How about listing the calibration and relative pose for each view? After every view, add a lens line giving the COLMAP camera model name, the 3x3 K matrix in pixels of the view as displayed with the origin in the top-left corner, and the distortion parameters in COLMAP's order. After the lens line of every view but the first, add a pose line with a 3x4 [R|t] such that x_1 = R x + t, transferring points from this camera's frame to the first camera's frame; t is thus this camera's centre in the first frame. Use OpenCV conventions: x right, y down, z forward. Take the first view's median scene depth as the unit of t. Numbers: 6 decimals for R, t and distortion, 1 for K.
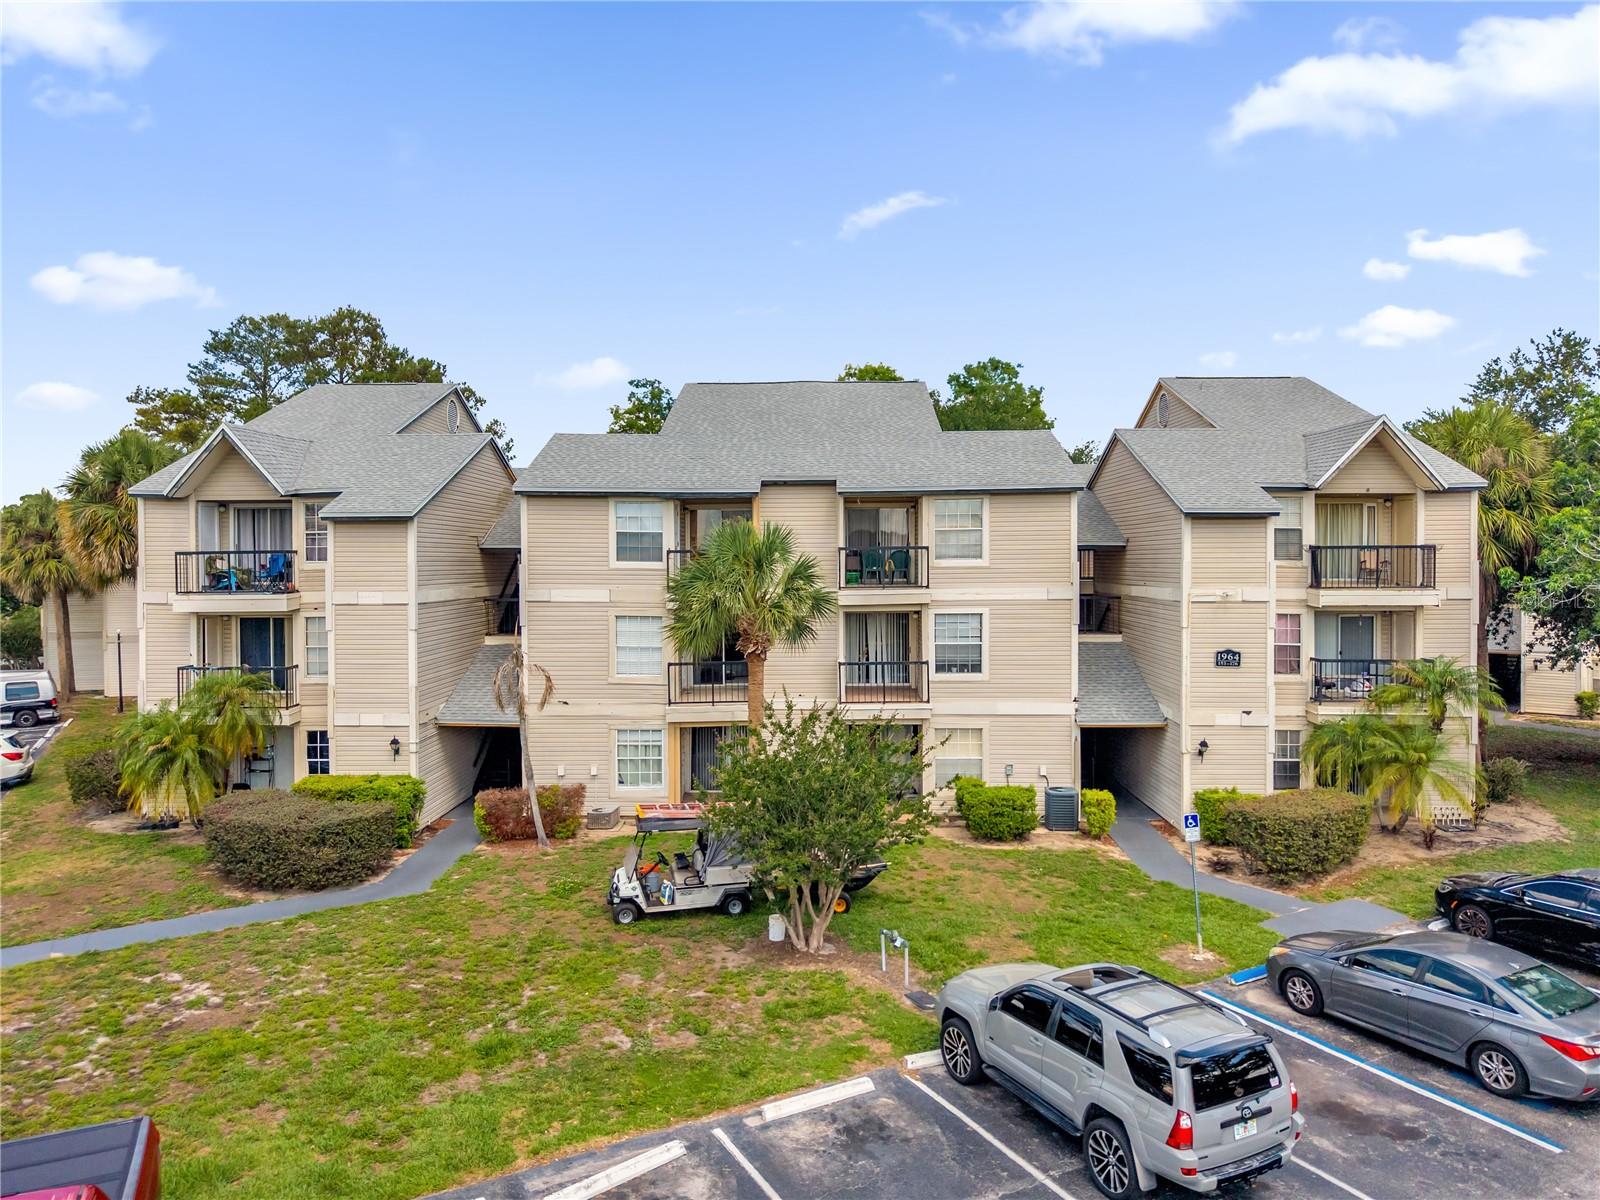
lens RADIAL K [[1077.7, 0, 800.0], [0, 1077.7, 600.0], [0, 0, 1]] dist [0.002641, -0.001127]
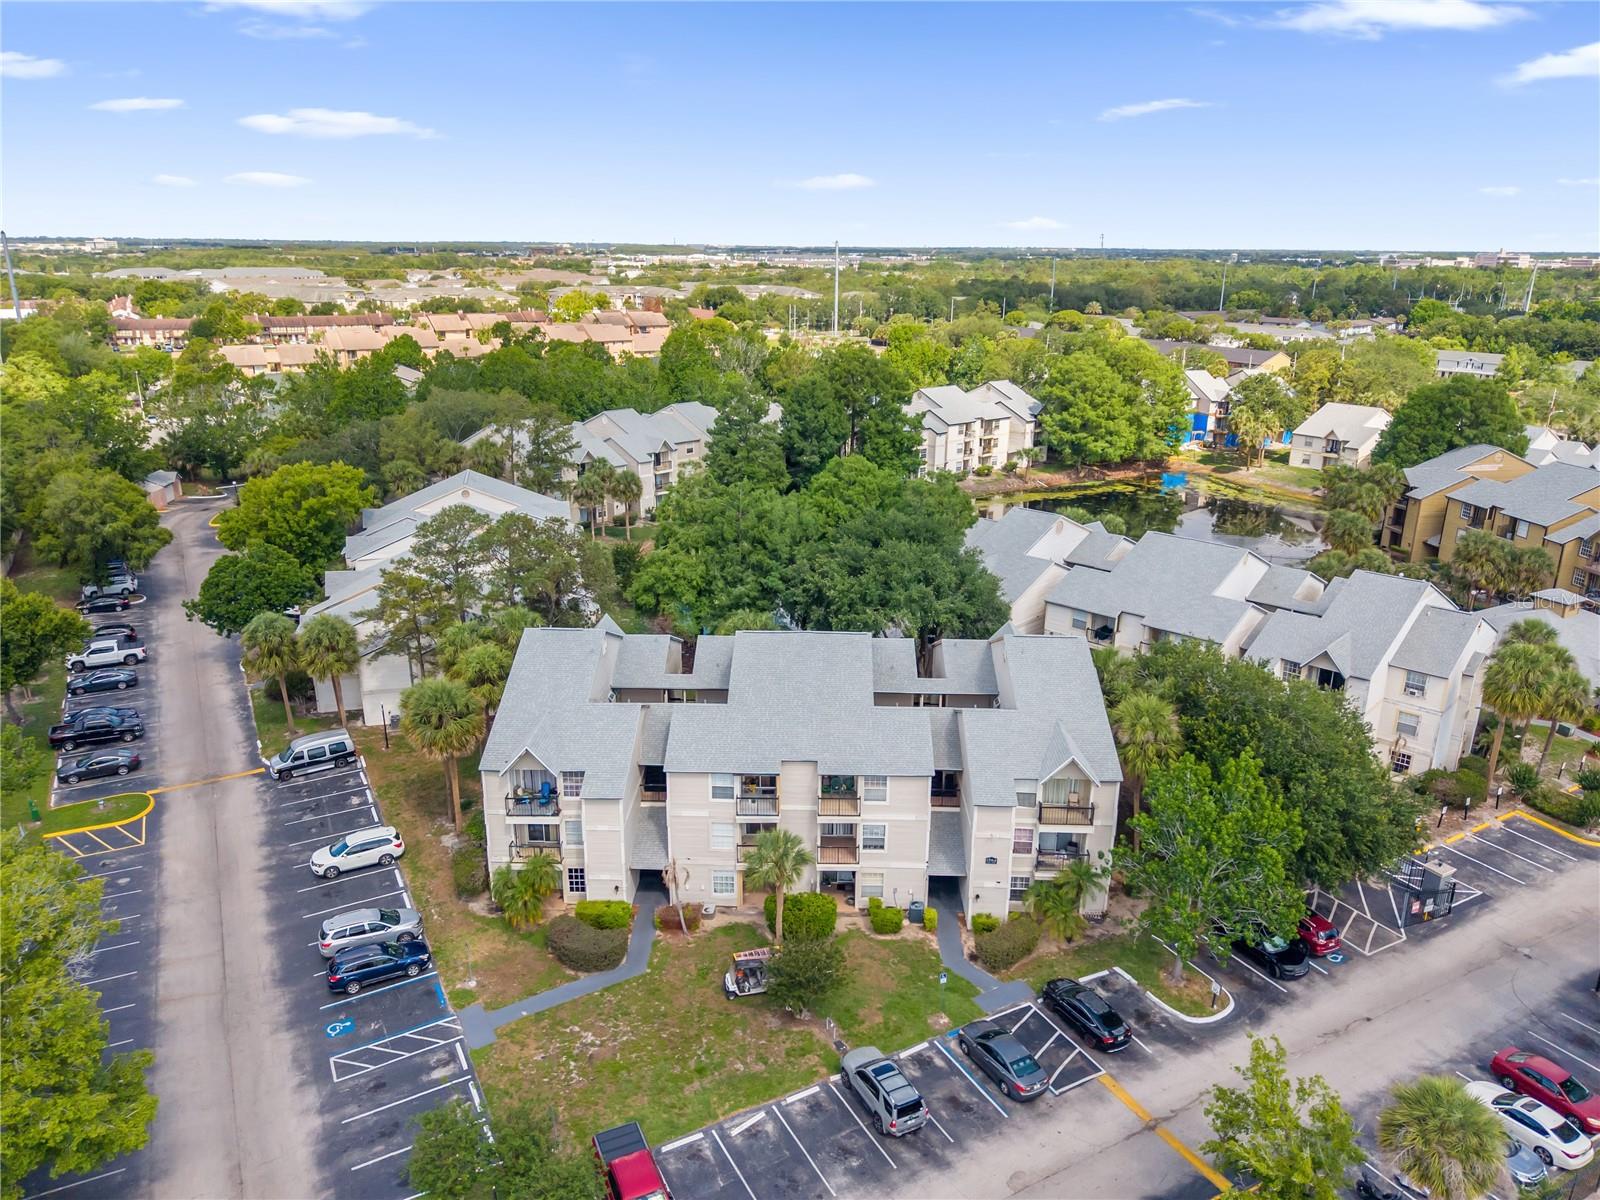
lens RADIAL K [[1117.3, 0, 800.0], [0, 1117.3, 600.0], [0, 0, 1]] dist [0.006923, 0.000073]
pose [[0.999929, 0.011612, 0.002612, -0.011153], [-0.011879, 0.960200, 0.279059, -1.209056], [0.000733, -0.279070, 0.960270, -1.168465]]
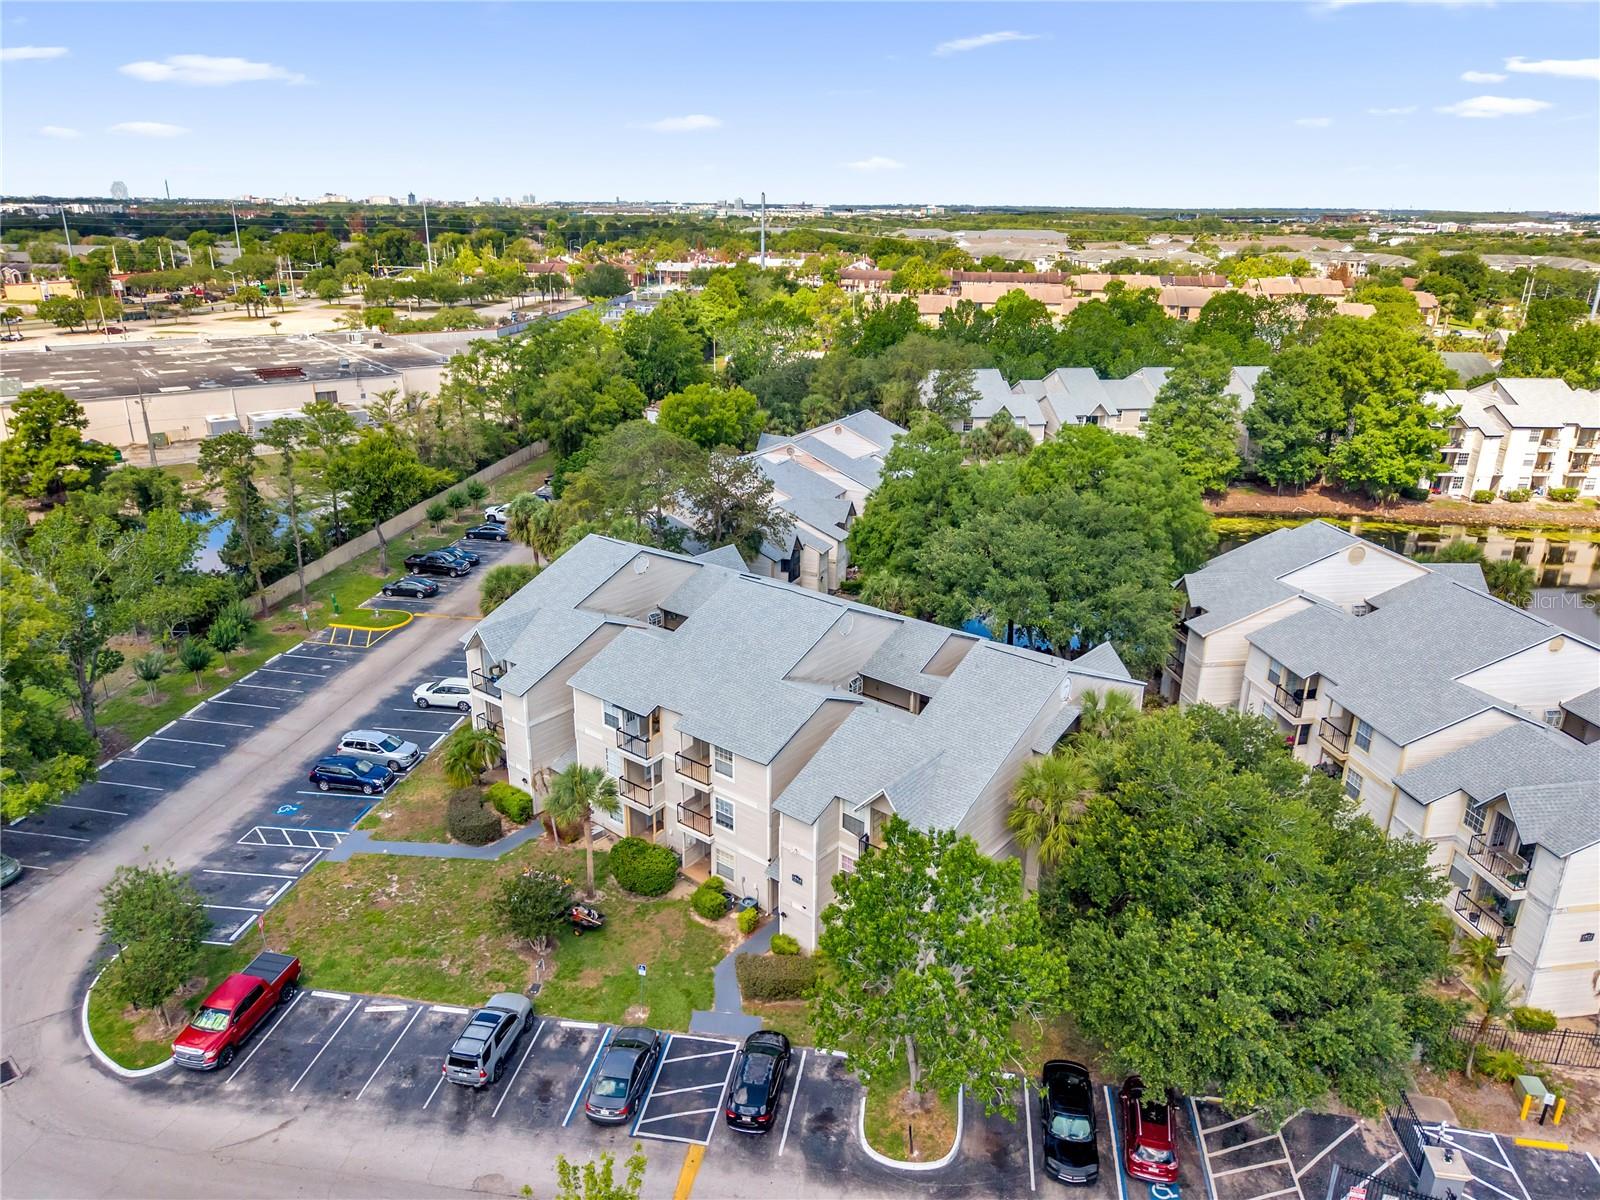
lens RADIAL K [[1095.5, 0, 797.3], [0, 1095.5, 553.5], [0, 0, 1]] dist [0.002164, 0.001227]
pose [[0.788742, 0.195596, -0.582776, 1.569021], [-0.025593, 0.957655, 0.286777, -1.175068], [0.614191, -0.211279, 0.760349, -0.406817]]
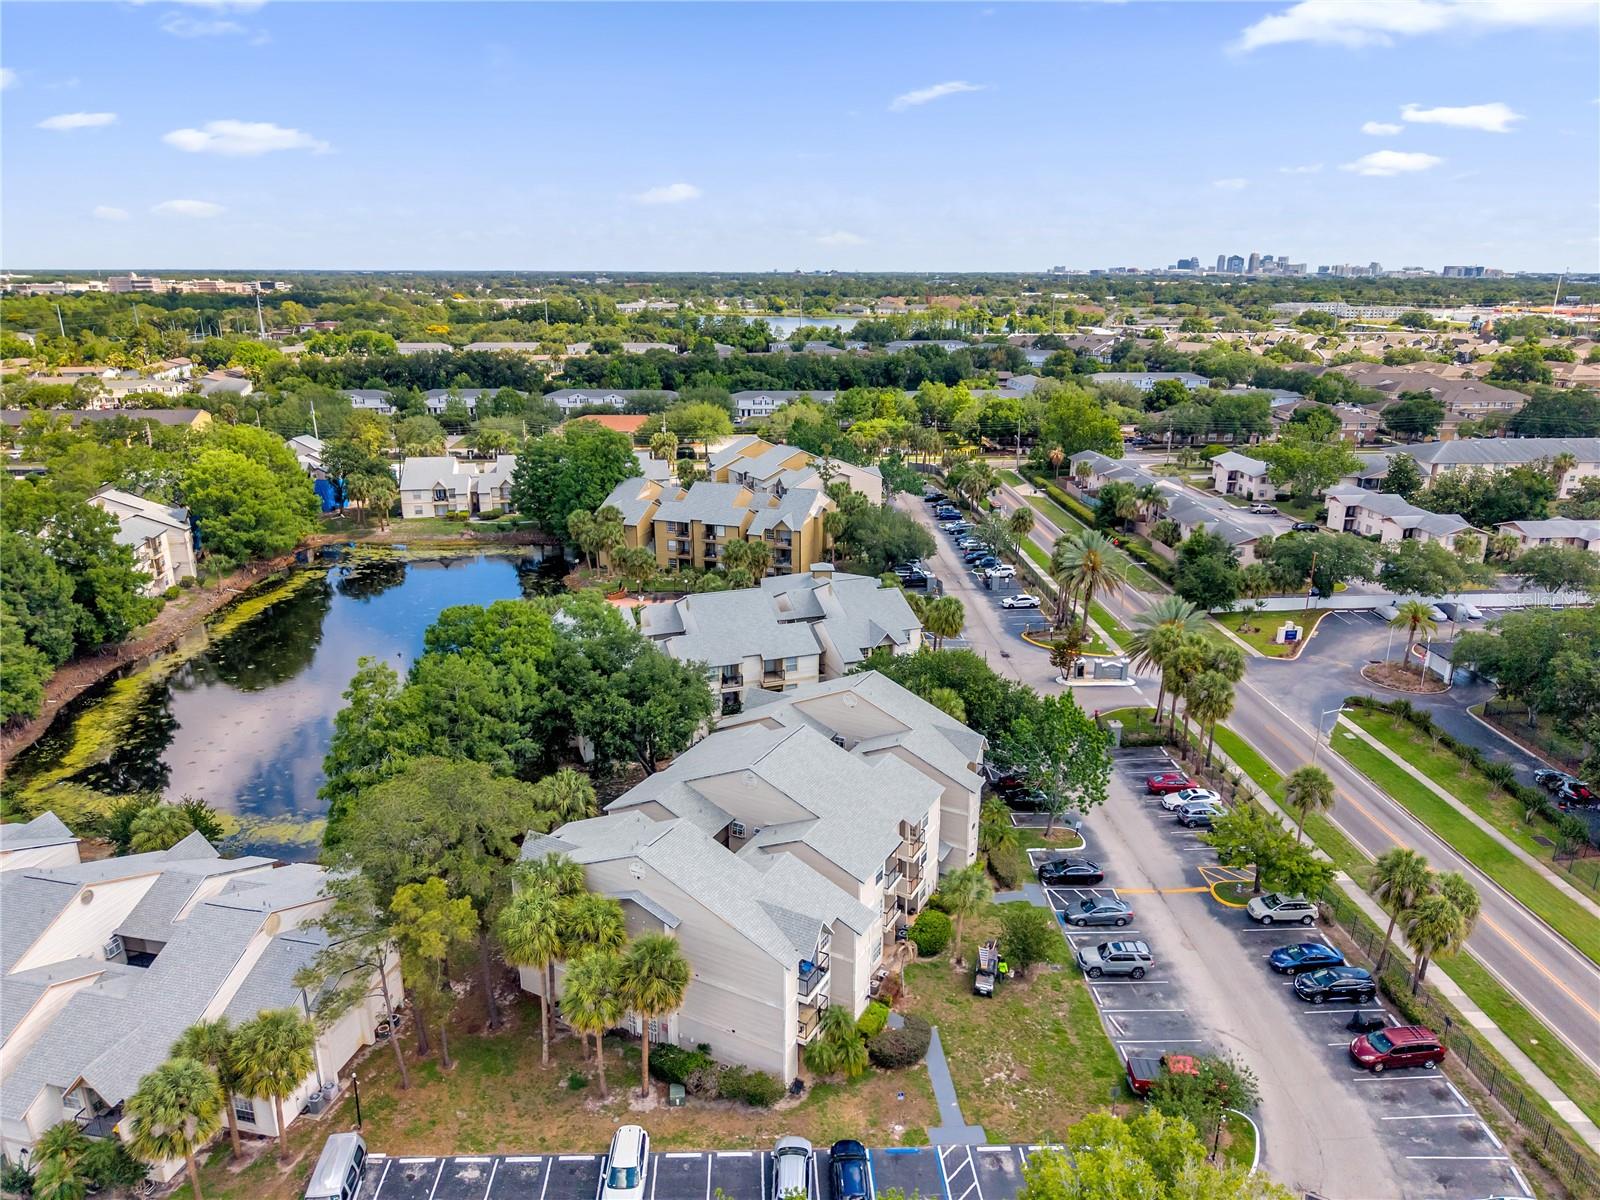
lens RADIAL K [[1077.7, 0, 800.0], [0, 1077.7, 600.0], [0, 0, 1]] dist [0.002641, -0.001127]
pose [[0.435798, -0.257053, 0.862557, -2.706140], [0.012097, 0.959935, 0.279961, -1.687036], [-0.899963, -0.111572, 0.421447, 0.165574]]
